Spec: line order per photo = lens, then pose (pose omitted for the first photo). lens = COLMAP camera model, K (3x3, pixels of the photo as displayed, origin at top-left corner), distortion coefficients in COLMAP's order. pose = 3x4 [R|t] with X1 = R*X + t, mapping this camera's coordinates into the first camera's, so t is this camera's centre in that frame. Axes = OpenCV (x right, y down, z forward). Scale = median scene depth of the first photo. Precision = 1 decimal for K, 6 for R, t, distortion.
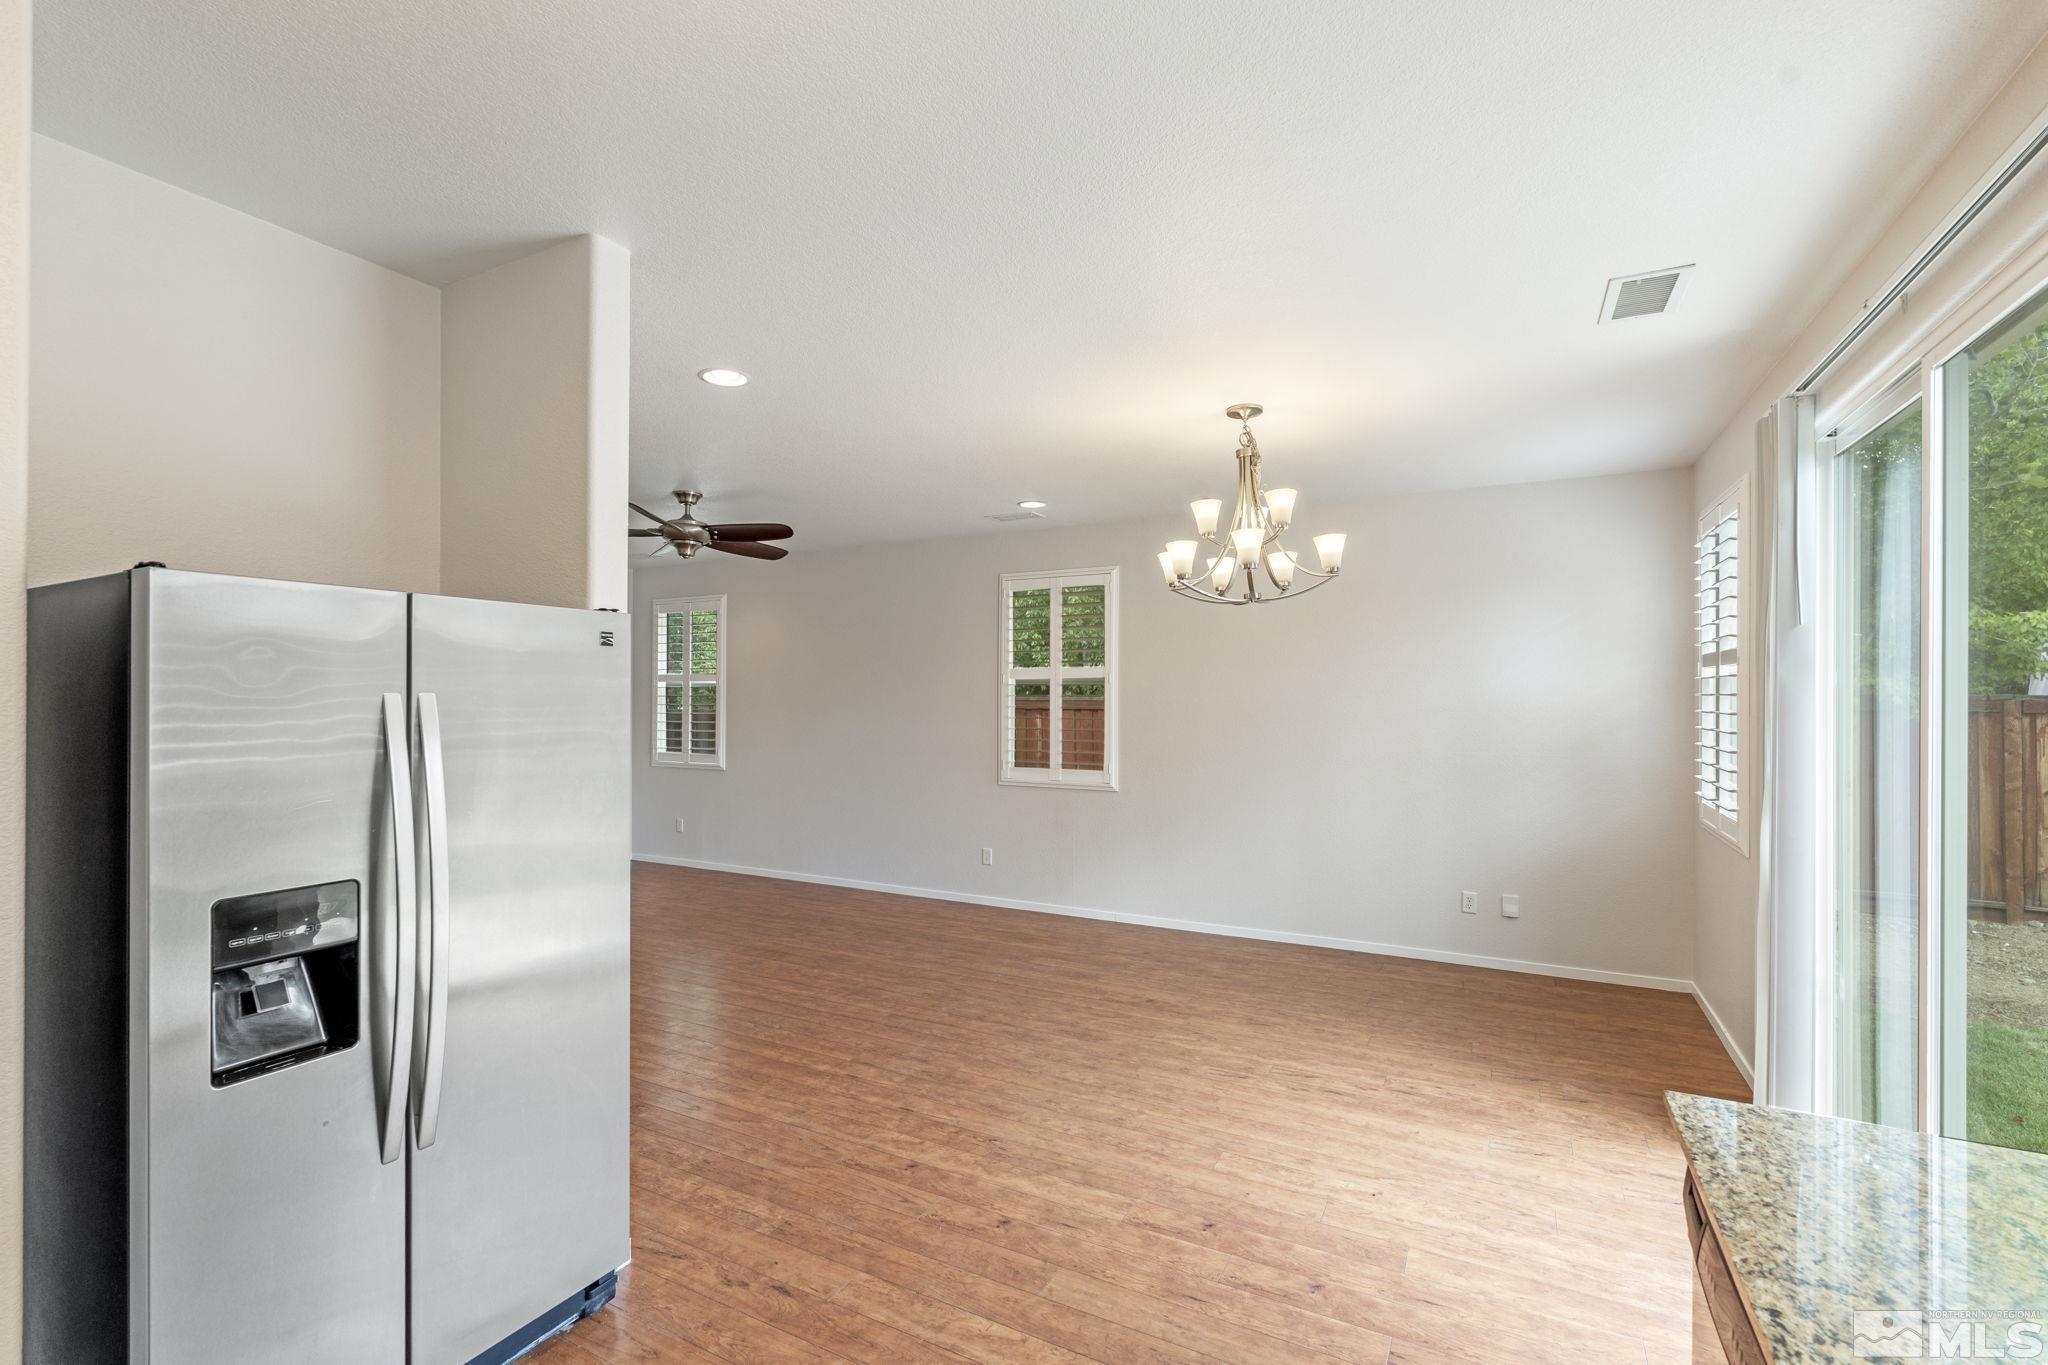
lens RADIAL K [[898.6, 0, 1026.9], [0, 898.6, 695.3], [0, 0, 1]] dist [-0.002855, -0.000017]
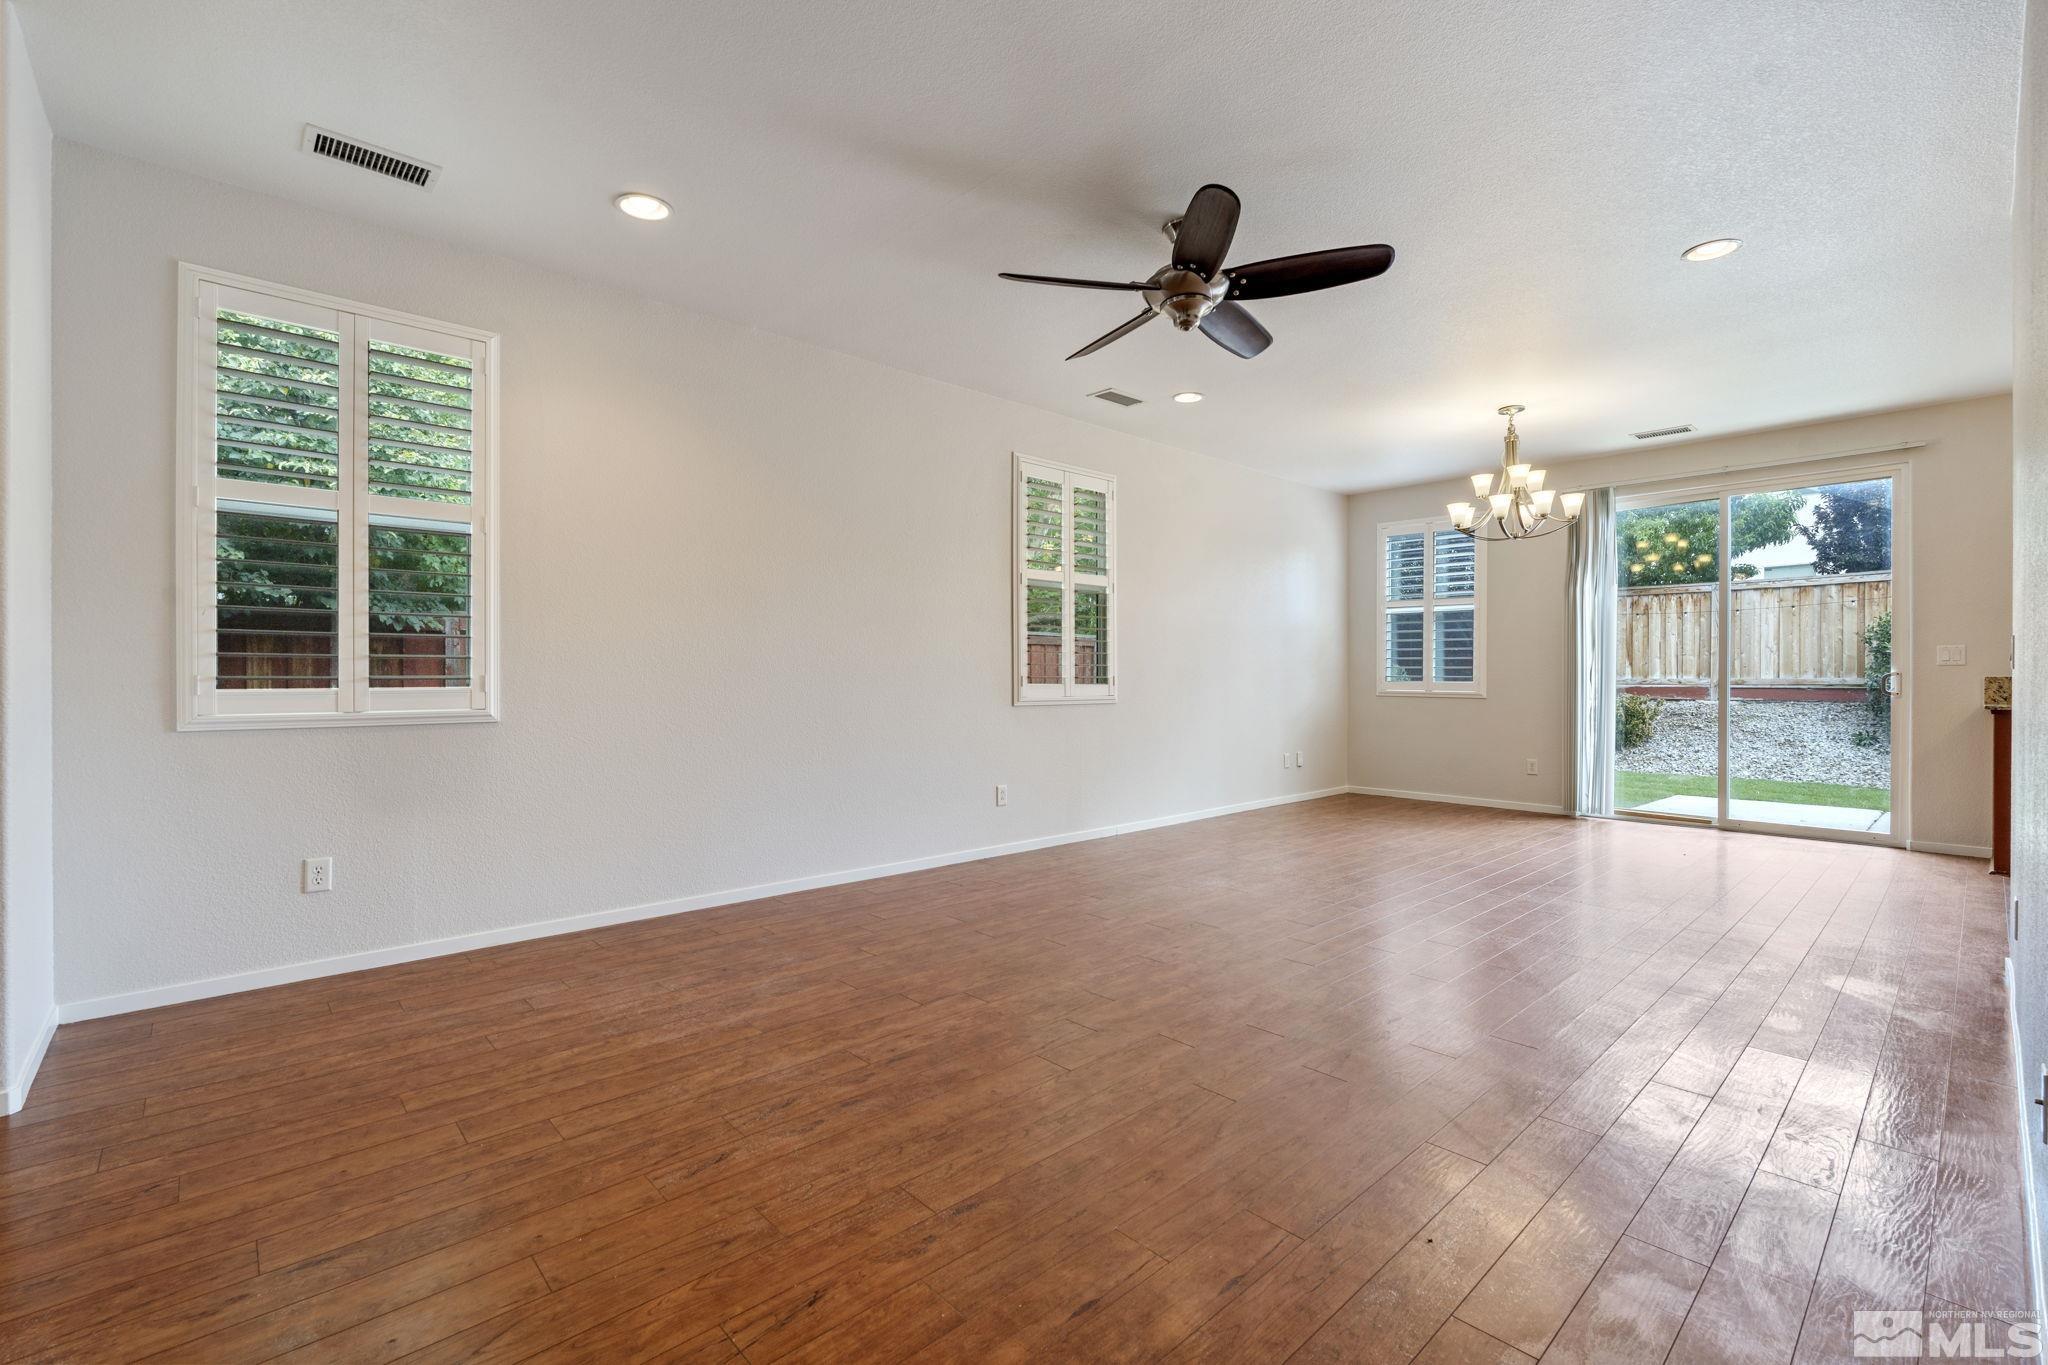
lens RADIAL K [[888.8, 0, 1024.0], [0, 888.8, 682.5], [0, 0, 1]] dist [-0.004164, -0.000238]
pose [[0.332460, -0.006674, 0.943094, -1.401430], [-0.001760, 0.999969, 0.007696, 0.123452], [-0.943116, -0.004218, 0.332438, 1.255025]]
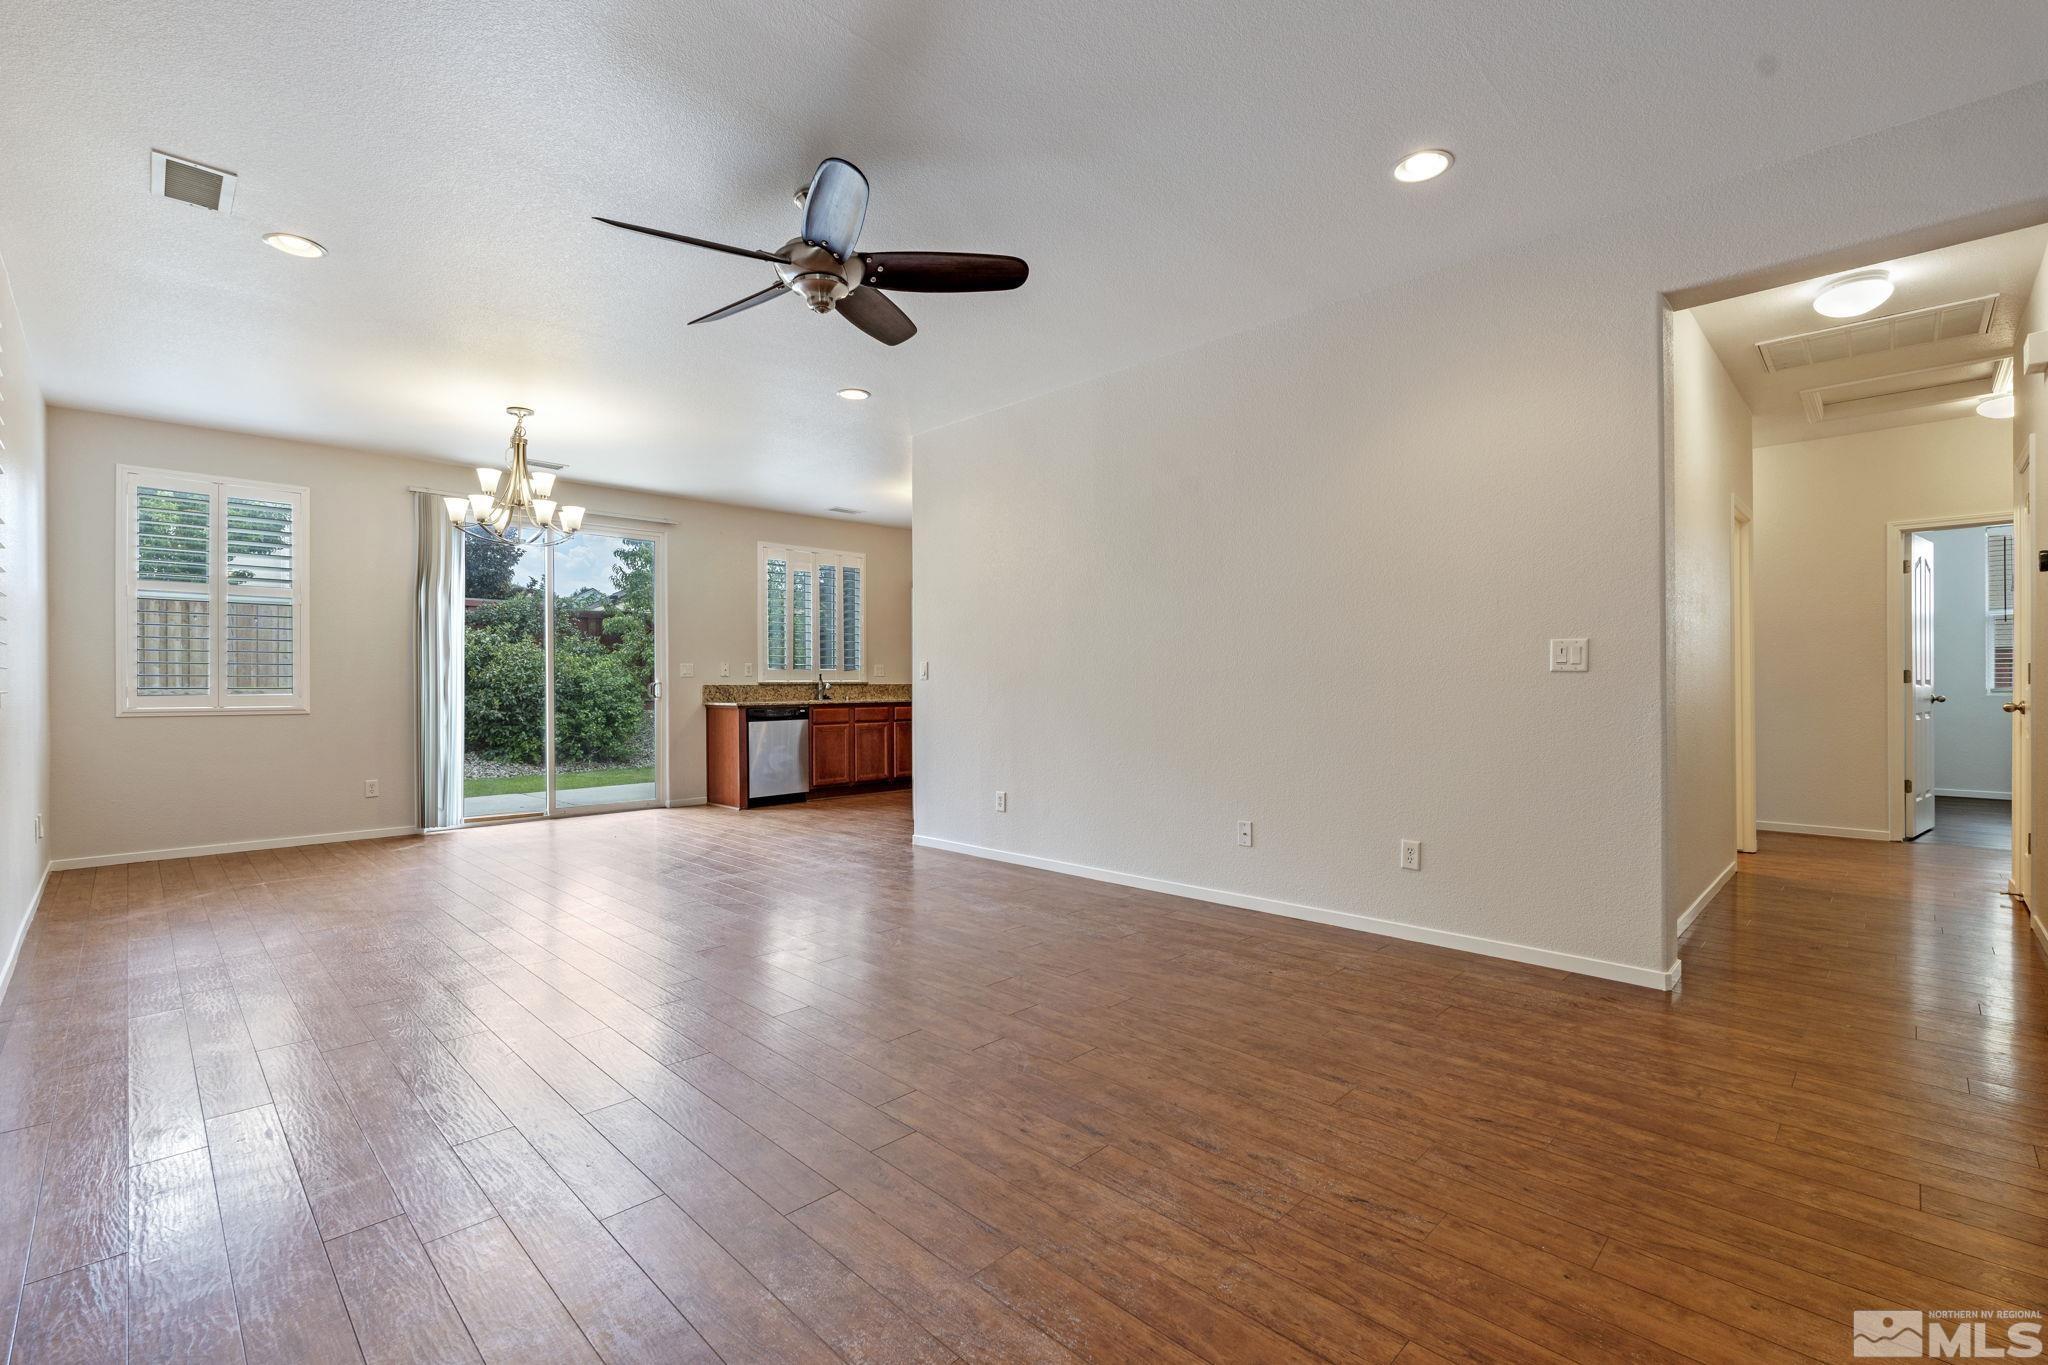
lens RADIAL K [[891.6, 0, 1023.2], [0, 891.6, 684.8], [0, 0, 1]] dist [-0.003611, 0.000569]
pose [[-0.956362, 0.004085, 0.292155, -0.943418], [0.004474, 0.999990, 0.000665, 0.123924], [-0.292149, 0.001943, -0.956371, 2.106720]]
